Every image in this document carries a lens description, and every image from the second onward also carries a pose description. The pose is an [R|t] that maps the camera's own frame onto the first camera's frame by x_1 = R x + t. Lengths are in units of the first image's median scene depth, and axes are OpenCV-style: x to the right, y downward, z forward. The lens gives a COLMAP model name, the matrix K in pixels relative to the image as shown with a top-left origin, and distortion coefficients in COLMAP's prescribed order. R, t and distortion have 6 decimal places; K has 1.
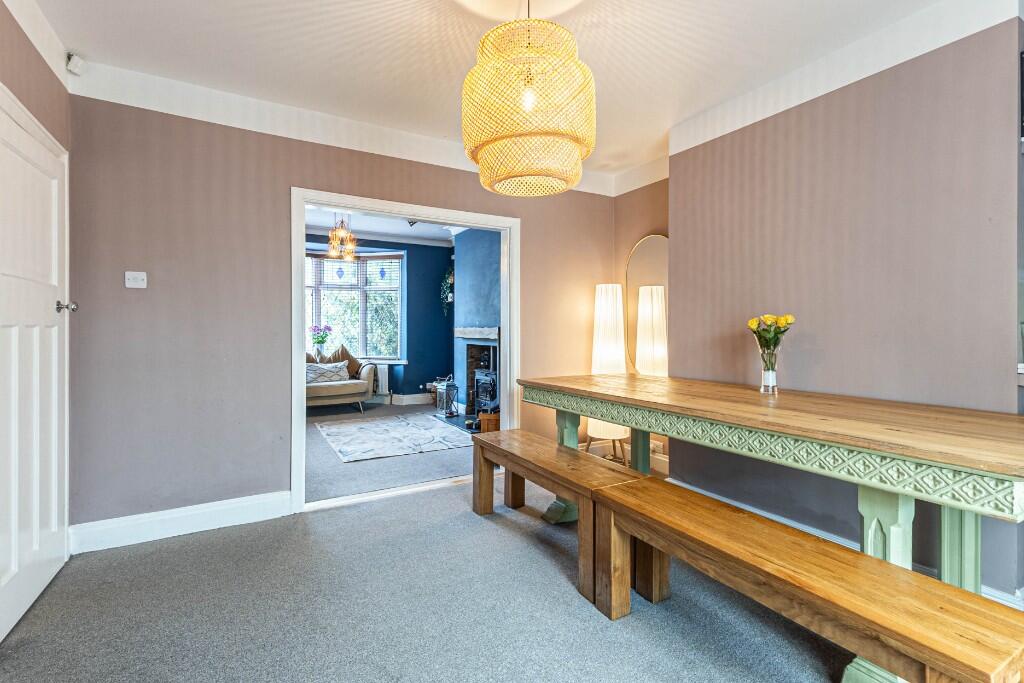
lens RADIAL K [[458.1, 0, 513.8], [0, 458.1, 327.3], [0, 0, 1]] dist [0.000308, 0.000039]
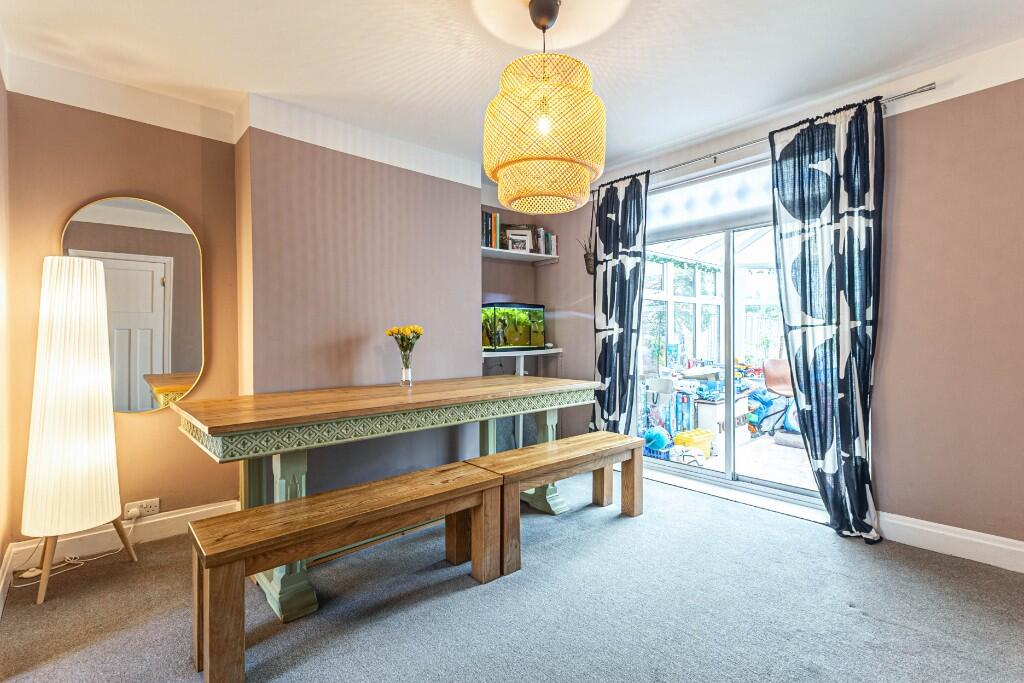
lens RADIAL K [[468.1, 0, 509.5], [0, 468.1, 338.6], [0, 0, 1]] dist [0.001219, 0.000209]
pose [[-0.191806, -0.004187, 0.981424, -0.786666], [0.000966, 0.999990, 0.004455, 0.004593], [-0.981432, 0.001803, -0.191800, 0.969310]]
